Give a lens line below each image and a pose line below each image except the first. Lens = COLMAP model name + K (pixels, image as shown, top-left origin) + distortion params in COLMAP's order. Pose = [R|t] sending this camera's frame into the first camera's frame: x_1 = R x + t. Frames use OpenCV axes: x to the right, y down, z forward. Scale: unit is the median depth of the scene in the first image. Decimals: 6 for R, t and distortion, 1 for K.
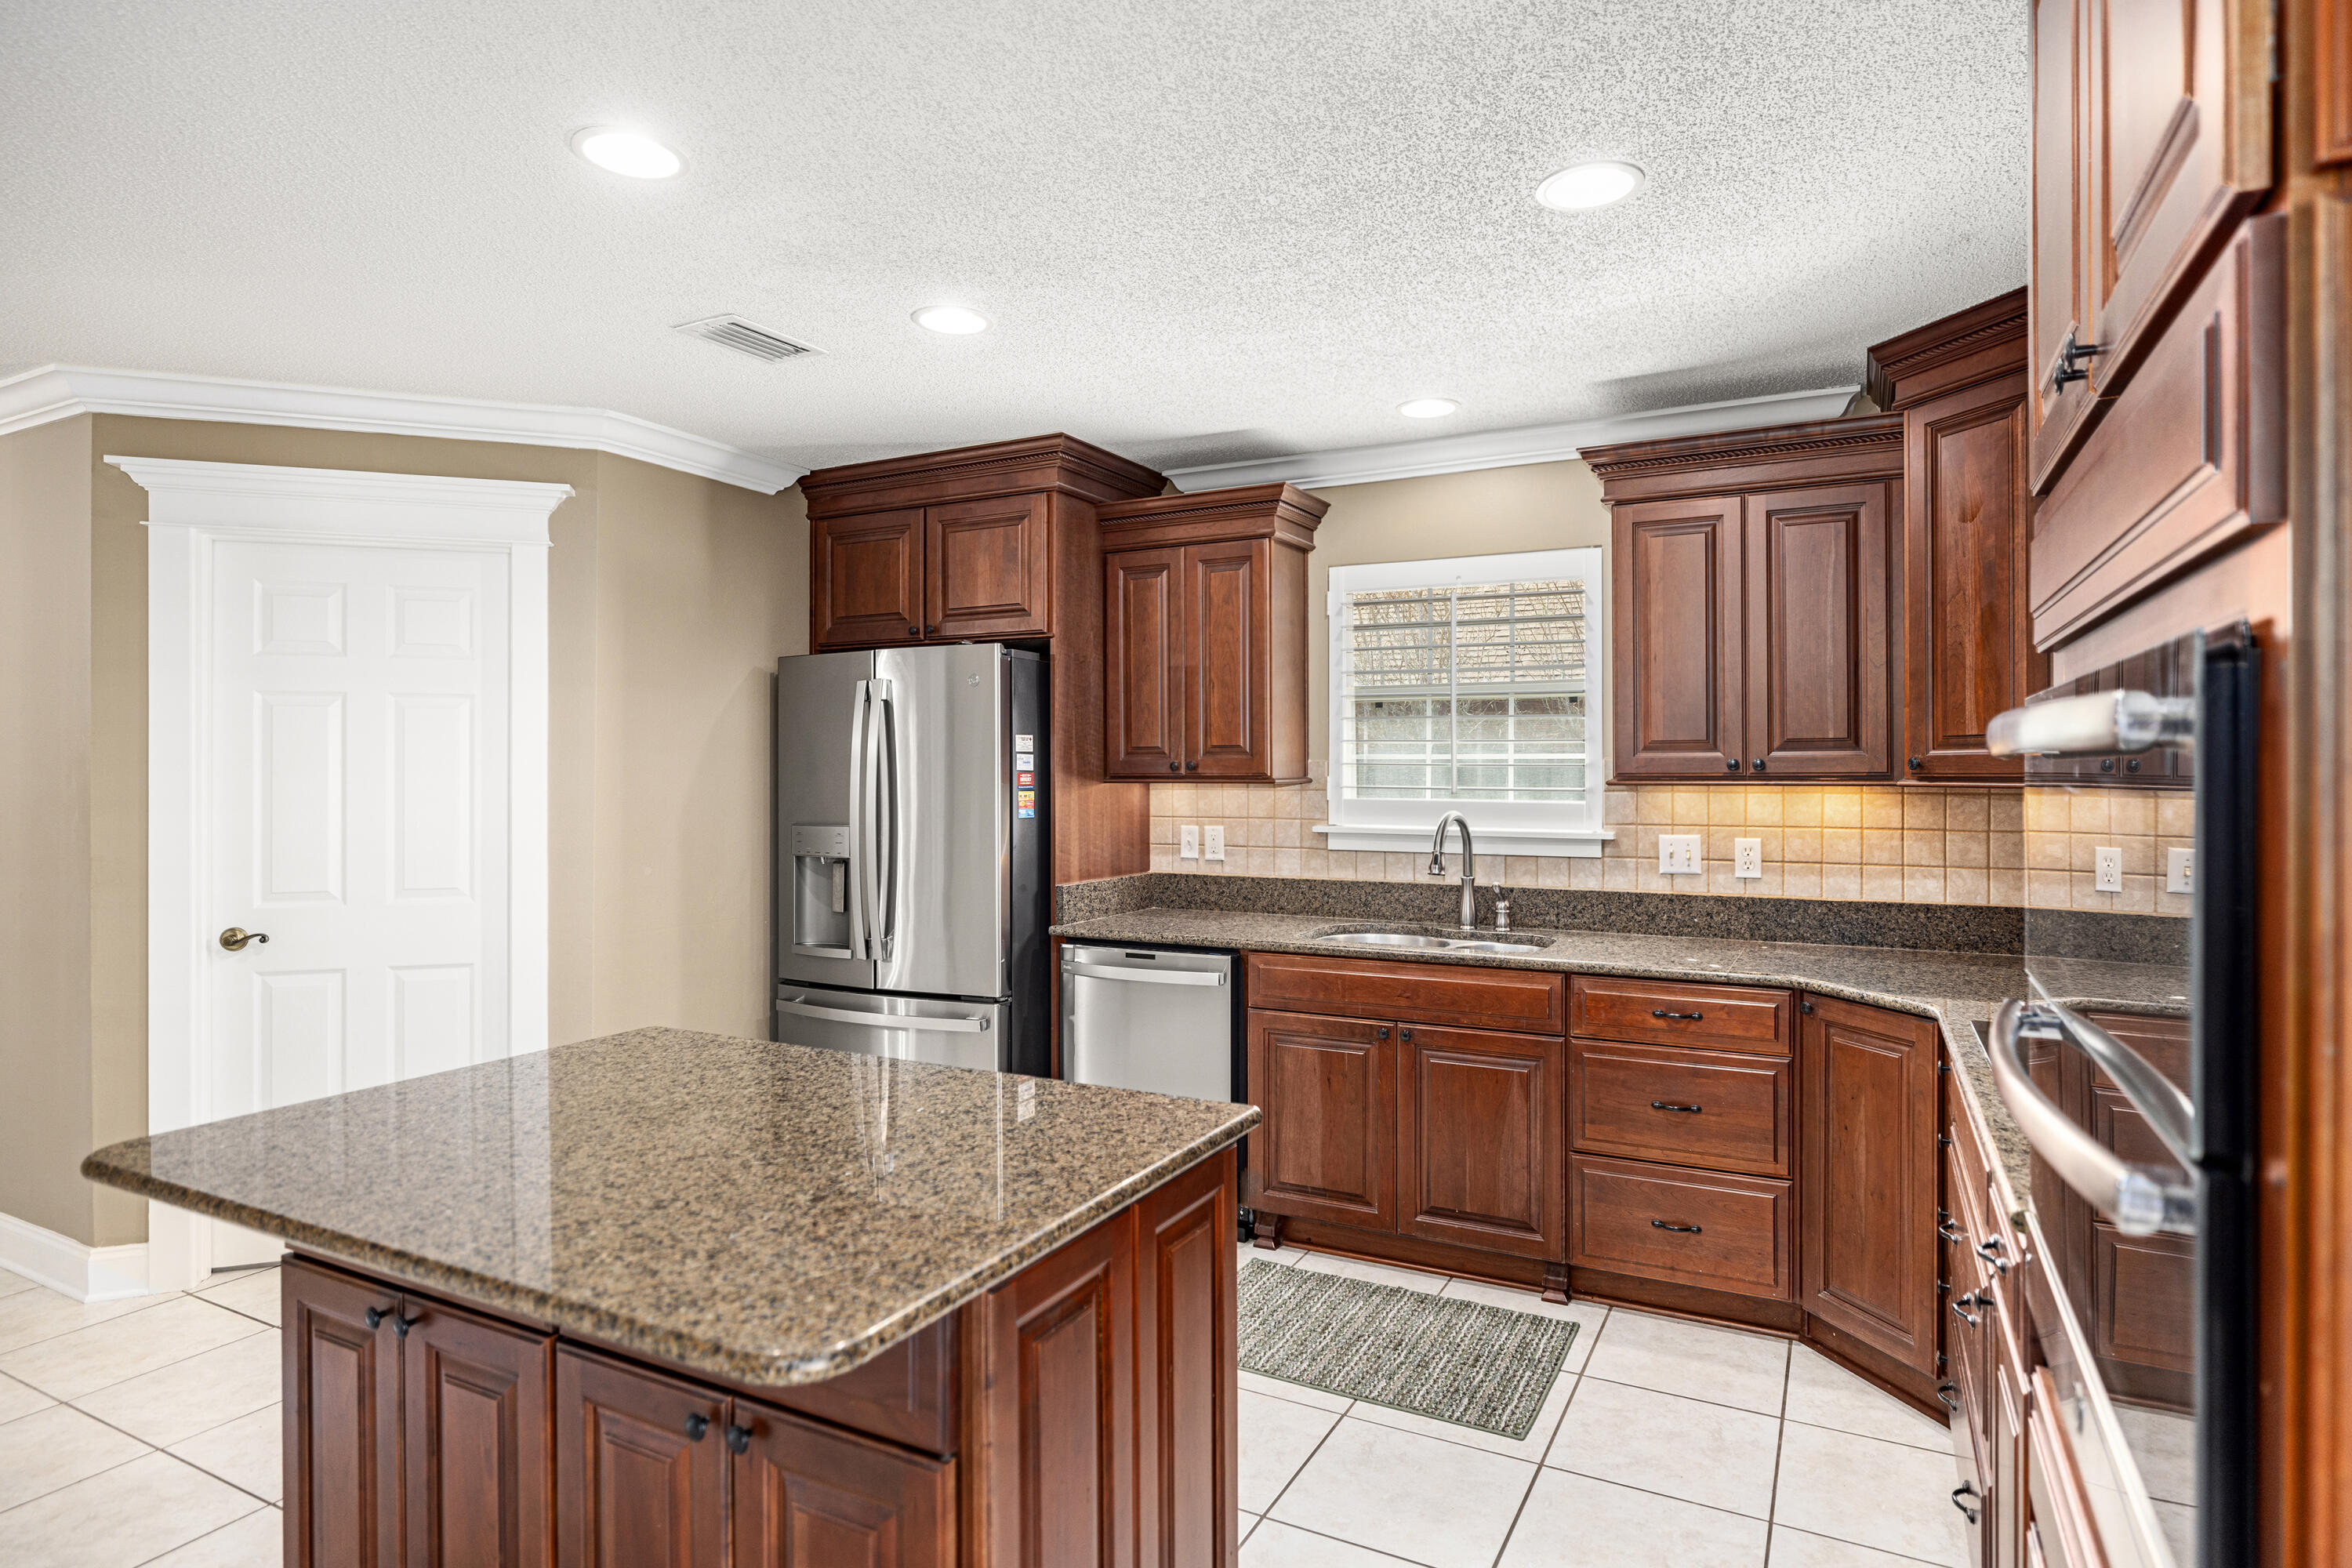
lens RADIAL K [[1309.8, 0, 1192.9], [0, 1309.8, 785.3], [0, 0, 1]] dist [0.003432, -0.004134]
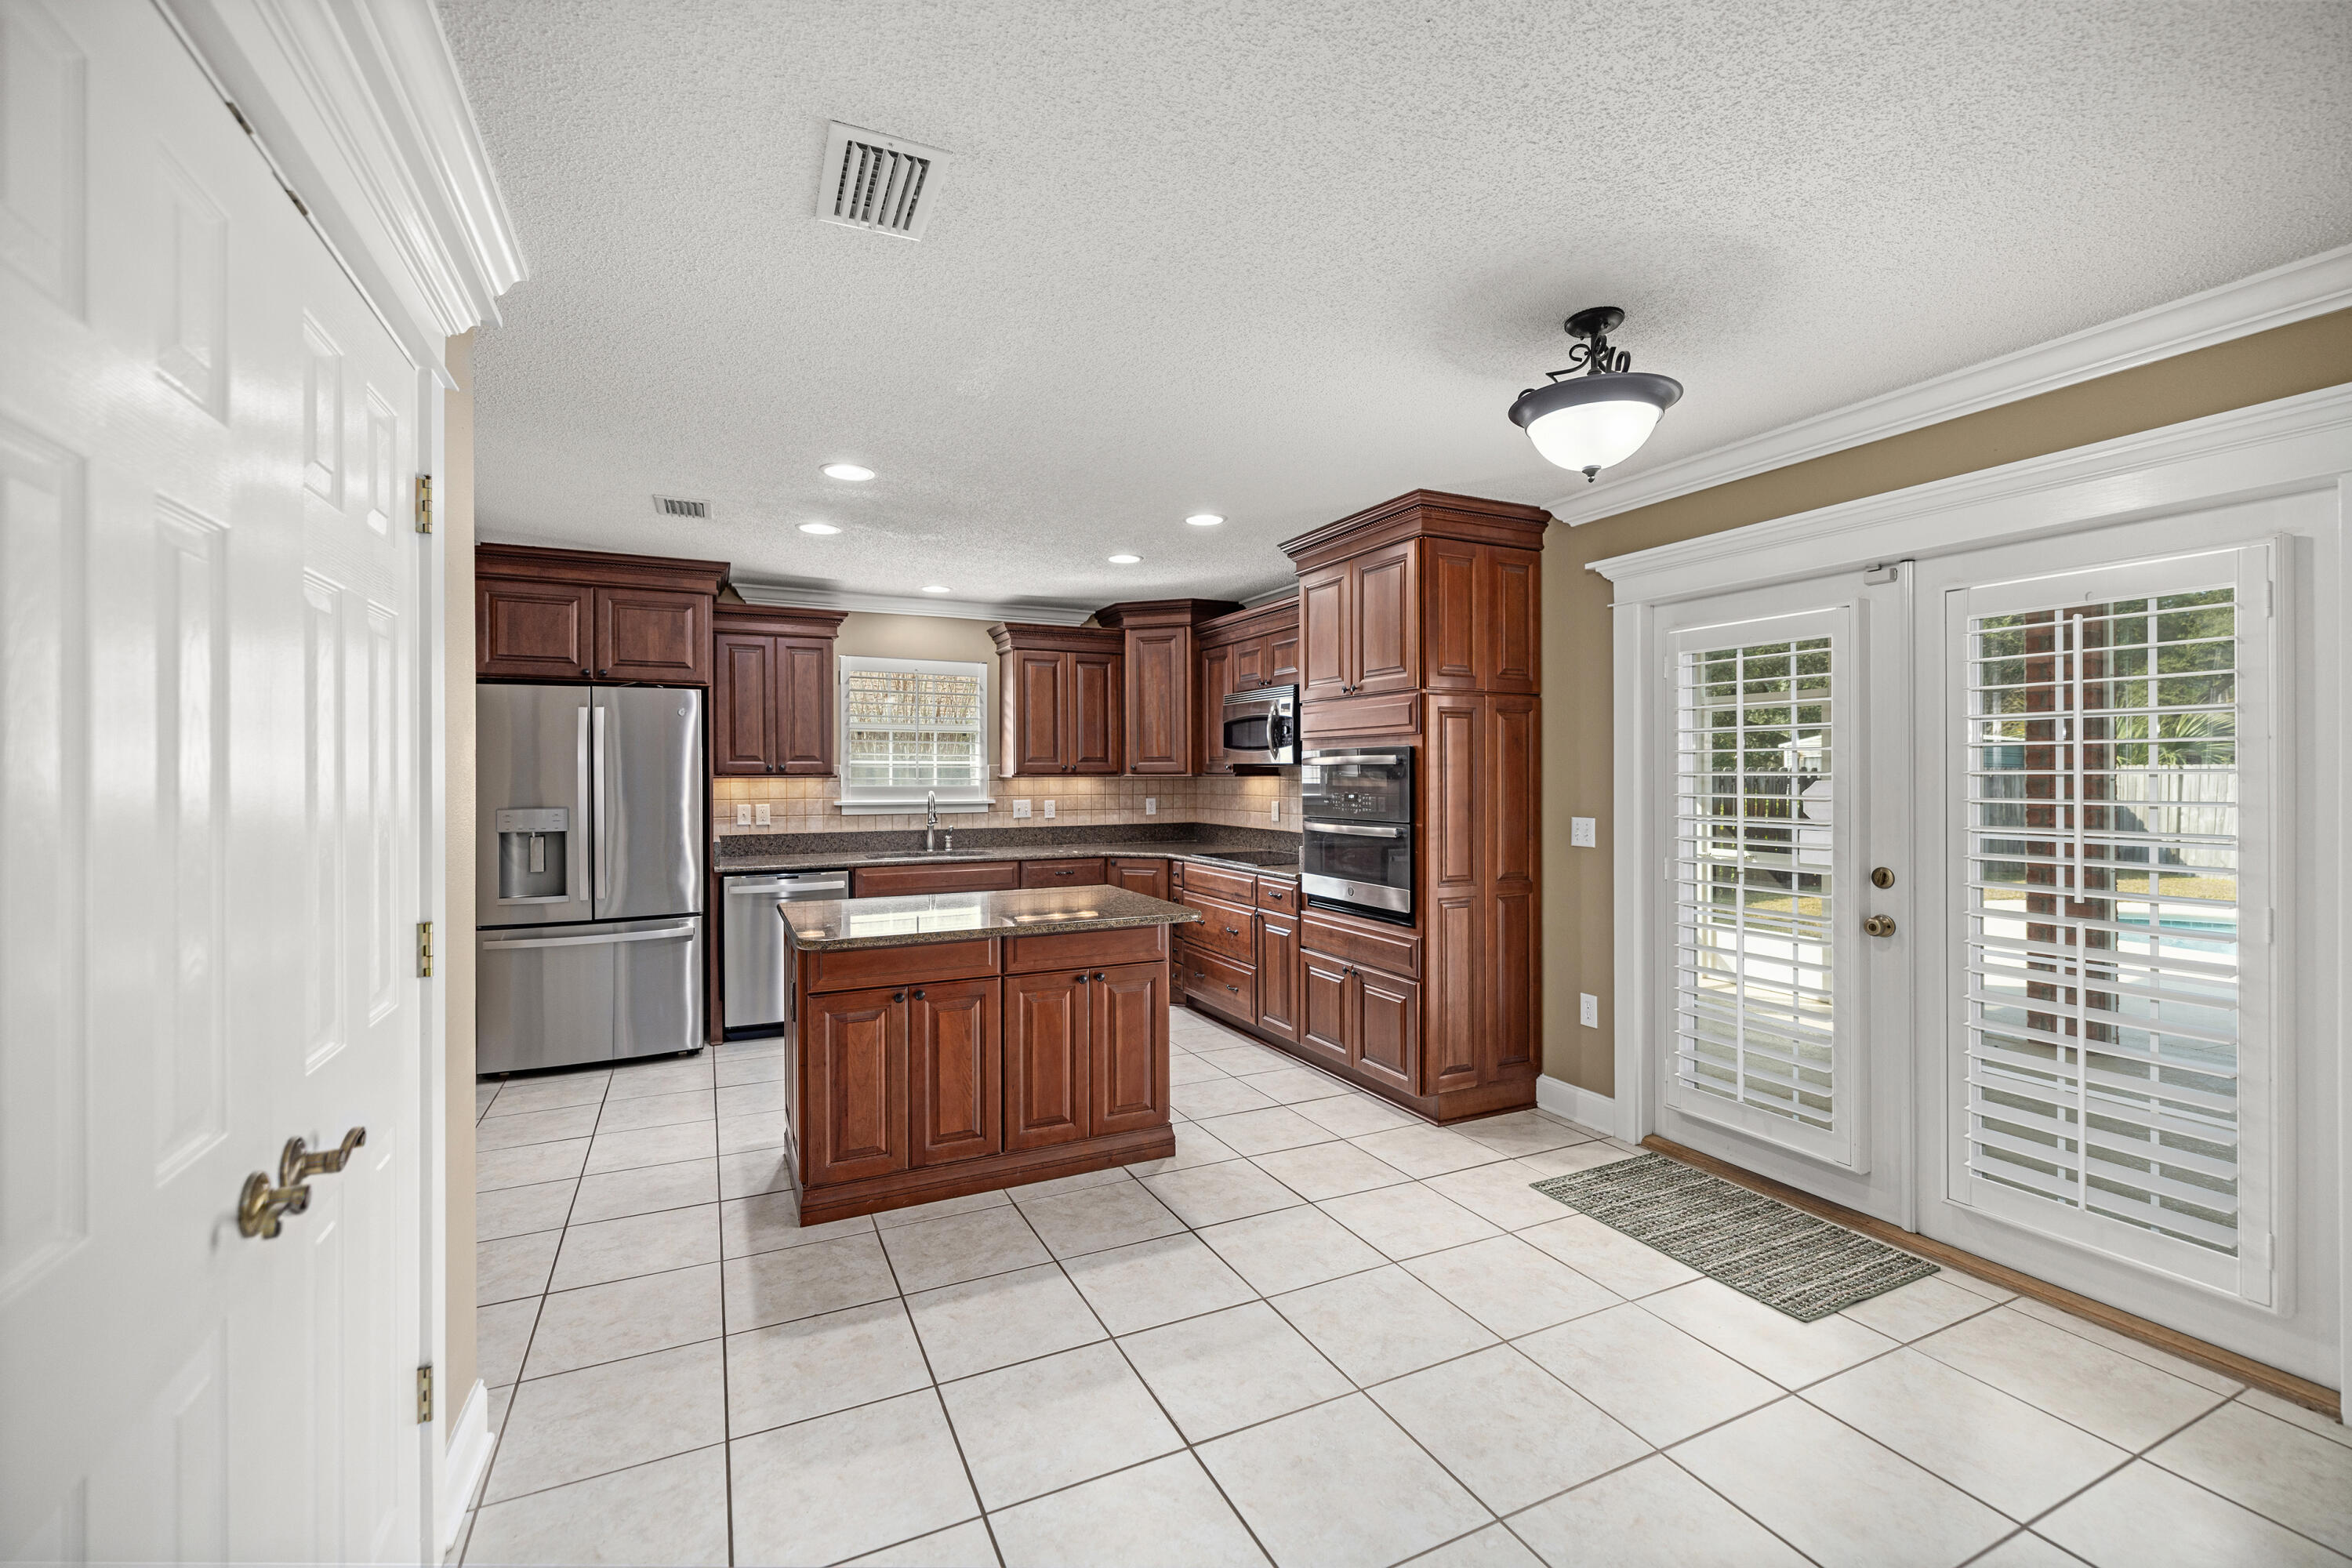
lens RADIAL K [[988.4, 0, 1213.0], [0, 988.4, 777.8], [0, 0, 1]] dist [0.007631, 0.000015]
pose [[0.570066, 0.000674, 0.821599, -0.786460], [0.014493, 0.999836, -0.010876, 0.022264], [-0.821471, 0.018107, 0.569963, -0.202907]]
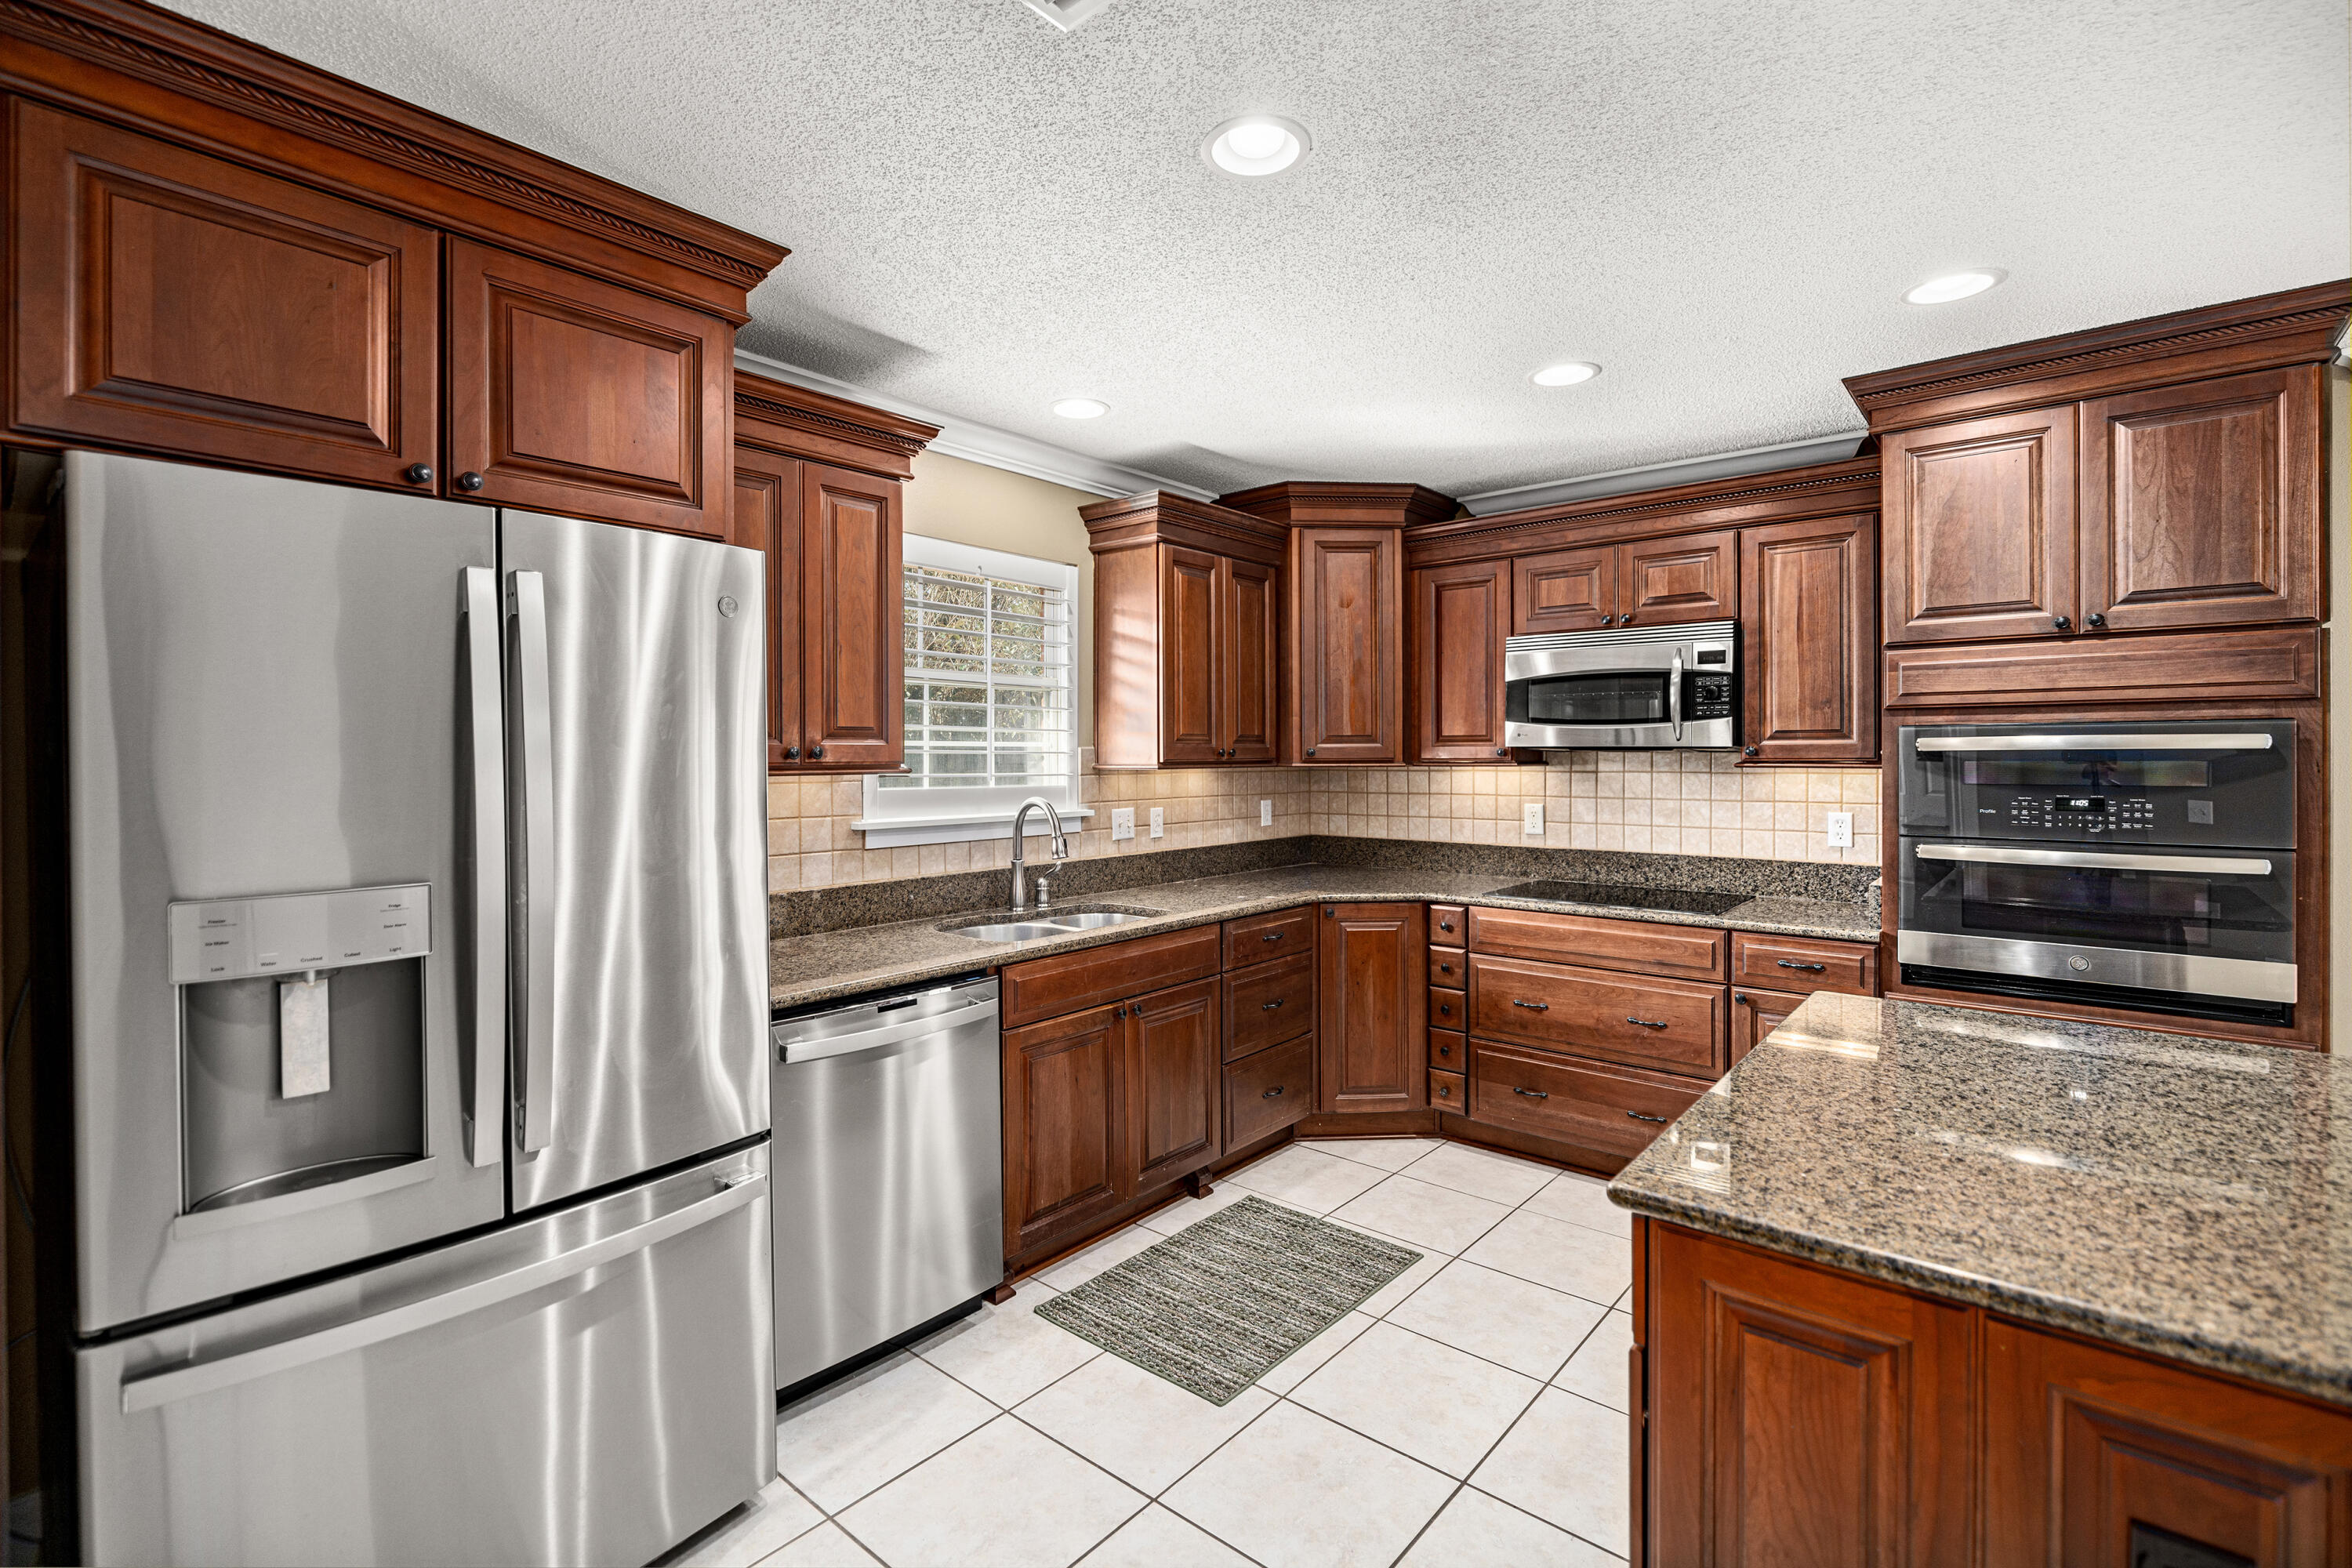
lens RADIAL K [[1042.7, 0, 1193.2], [0, 1042.7, 758.7], [0, 0, 1]] dist [0.000867, -0.002072]
pose [[0.205488, 0.001345, 0.978659, -0.588101], [0.020430, 0.999775, -0.005664, -0.003301], [-0.978446, 0.021157, 0.205414, 0.704560]]
